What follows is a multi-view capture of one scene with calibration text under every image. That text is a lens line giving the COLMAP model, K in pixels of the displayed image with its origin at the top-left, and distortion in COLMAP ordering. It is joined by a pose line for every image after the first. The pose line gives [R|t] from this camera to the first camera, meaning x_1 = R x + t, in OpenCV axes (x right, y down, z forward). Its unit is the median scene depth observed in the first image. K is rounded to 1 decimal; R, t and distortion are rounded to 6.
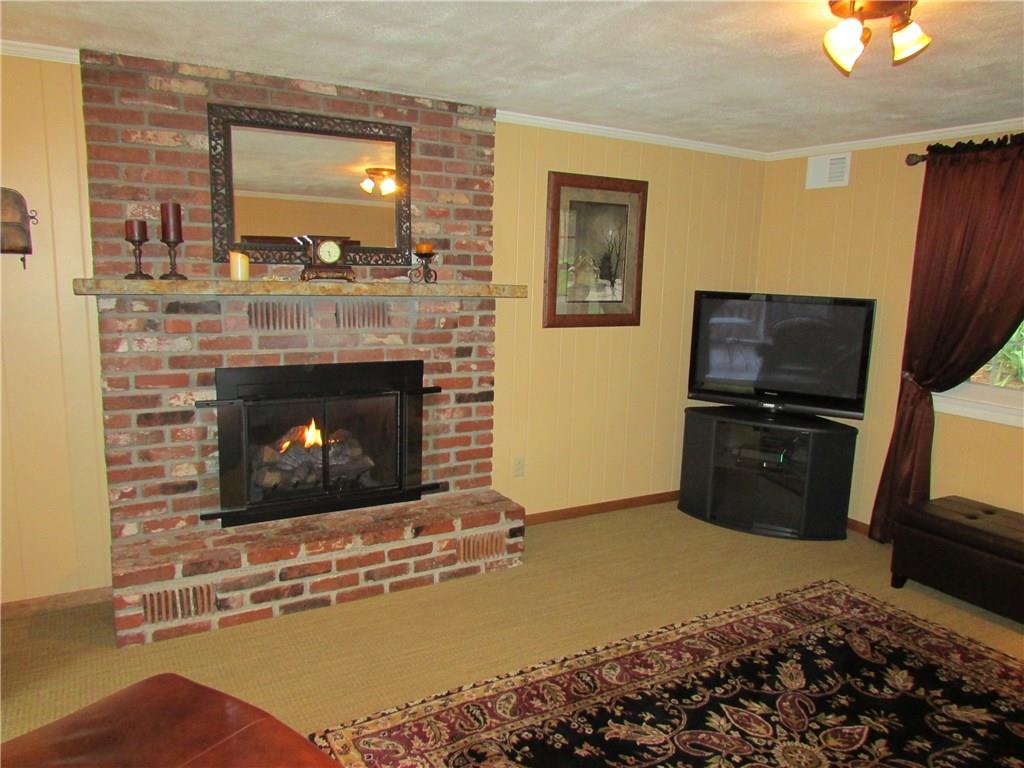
lens RADIAL K [[739.4, 0, 512.0], [0, 739.4, 384.0], [0, 0, 1]] dist [-0.013588, -0.001591]
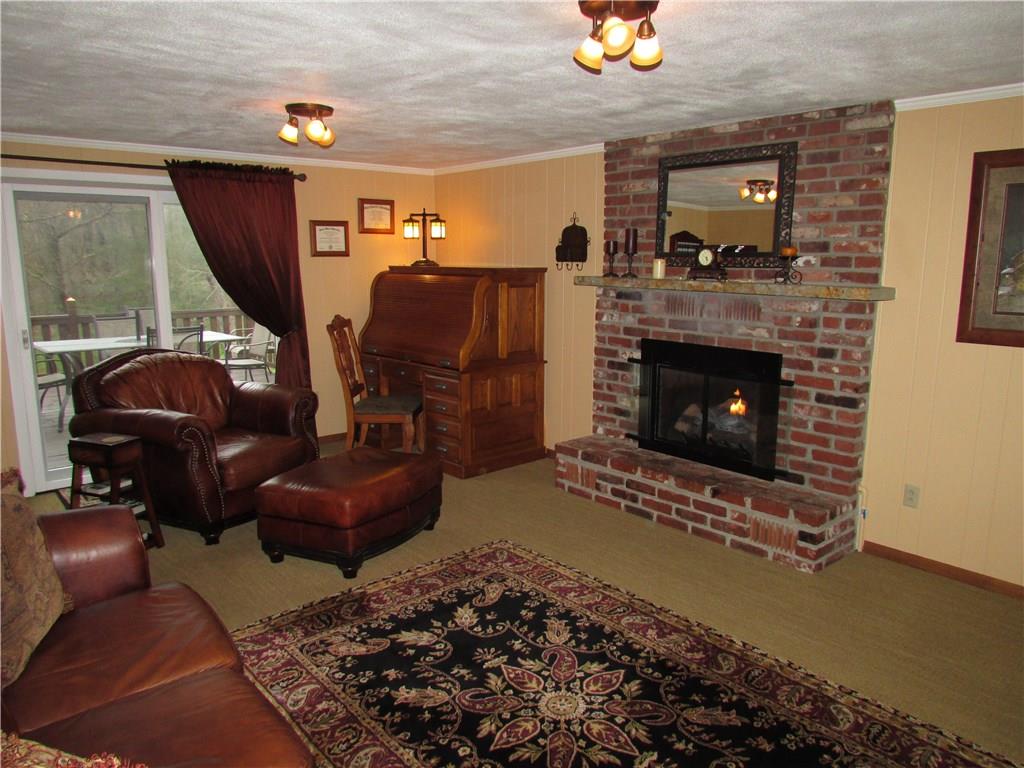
lens RADIAL K [[739.4, 0, 512.0], [0, 739.4, 384.0], [0, 0, 1]] dist [-0.013588, -0.001591]
pose [[0.184154, 0.143948, -0.972300, 0.954962], [-0.156111, 0.980944, 0.115660, -0.058072], [0.970421, 0.130487, 0.203116, 0.436284]]
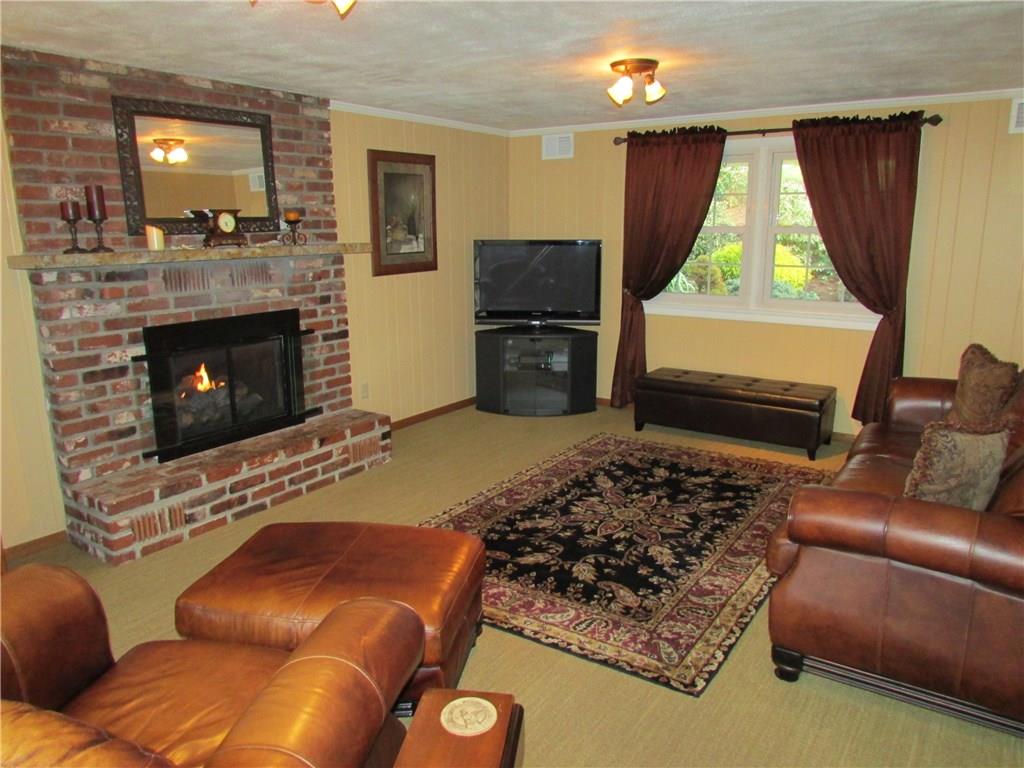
lens RADIAL K [[749.8, 0, 510.9], [0, 749.8, 377.4], [0, 0, 1]] dist [0.010035, 0.005190]
pose [[0.903483, -0.124663, 0.410096, -0.357707], [0.102459, 0.991847, 0.075779, 0.025597], [-0.416199, -0.026448, 0.908889, -0.308695]]
